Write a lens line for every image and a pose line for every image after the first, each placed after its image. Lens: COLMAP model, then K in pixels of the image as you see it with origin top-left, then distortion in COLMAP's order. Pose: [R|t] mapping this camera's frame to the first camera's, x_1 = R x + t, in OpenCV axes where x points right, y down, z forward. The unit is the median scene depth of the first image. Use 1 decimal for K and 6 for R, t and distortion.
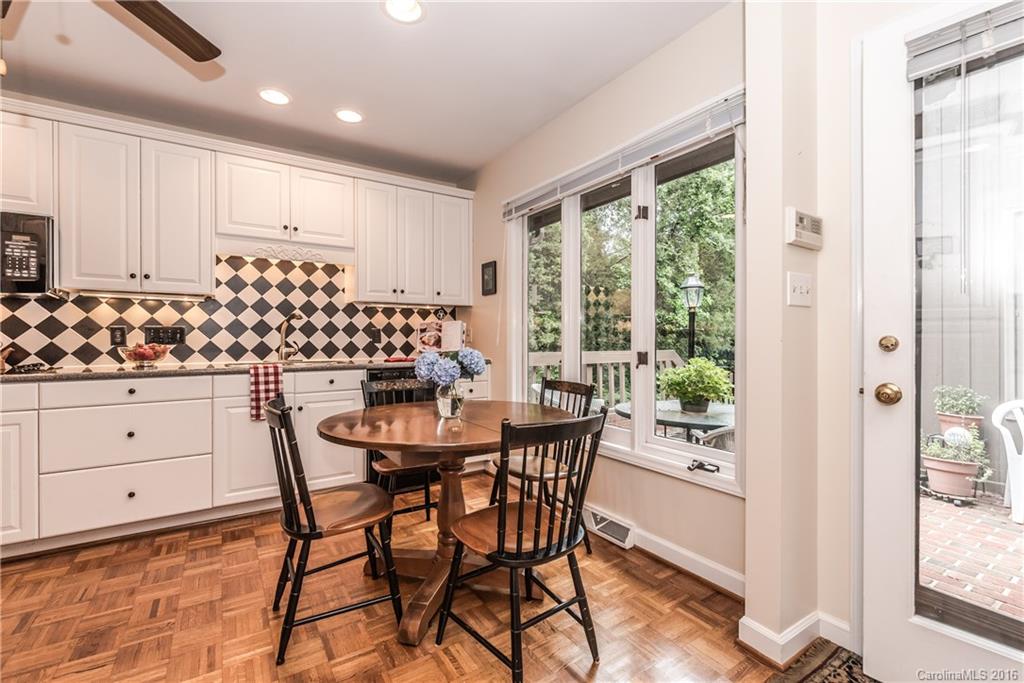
lens RADIAL K [[447.2, 0, 505.0], [0, 447.2, 340.6], [0, 0, 1]] dist [-0.000961, 0.000012]
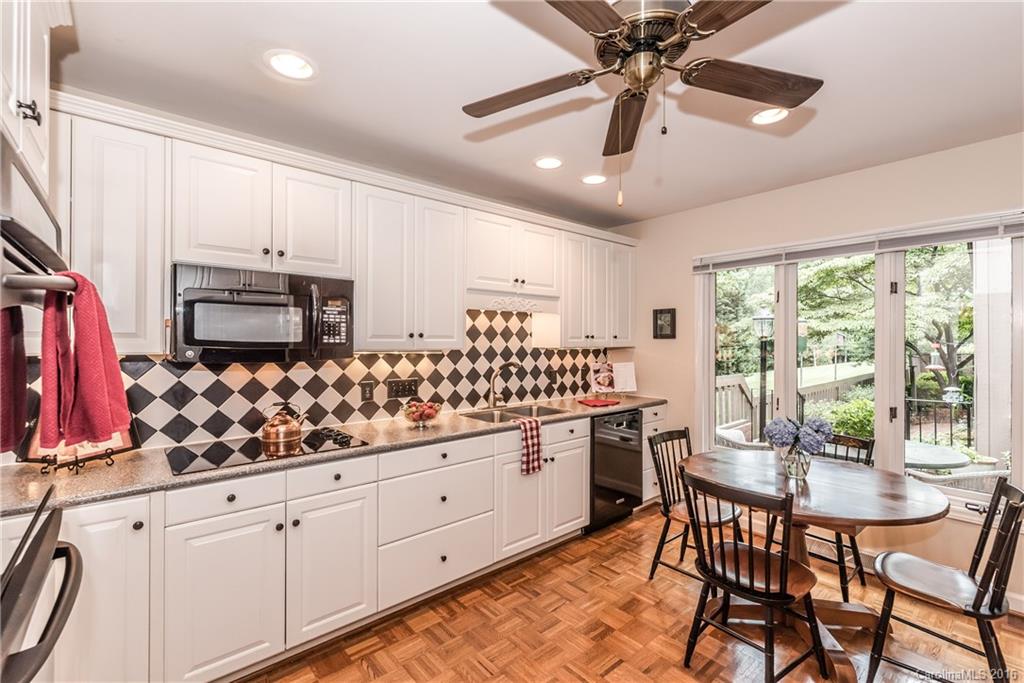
lens RADIAL K [[447.6, 0, 512.0], [0, 447.6, 341.5], [0, 0, 1]] dist [0.002213, 0.000086]
pose [[0.991368, 0.000728, 0.131103, -0.631094], [-0.000229, 0.999993, -0.003823, -0.108366], [-0.131105, 0.003760, 0.991361, -0.016456]]
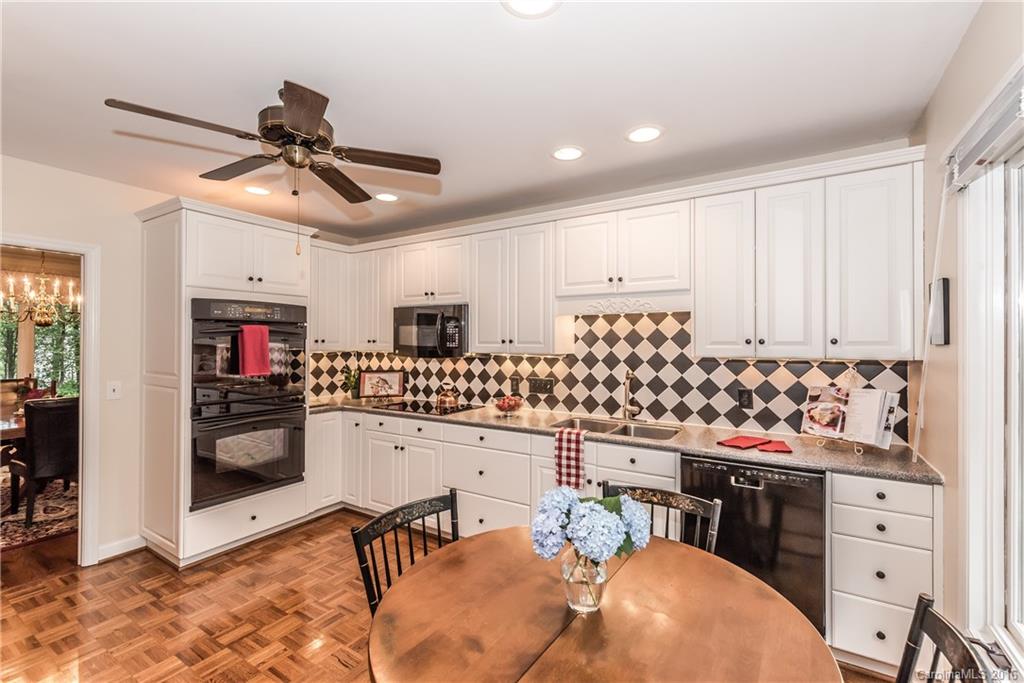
lens RADIAL K [[440.3, 0, 505.9], [0, 440.3, 341.4], [0, 0, 1]] dist [-0.000084, -0.000006]
pose [[0.416210, -0.000765, -0.909268, 0.245796], [-0.006768, 0.999969, -0.003940, -0.119564], [0.909243, 0.007794, 0.416192, 0.421200]]
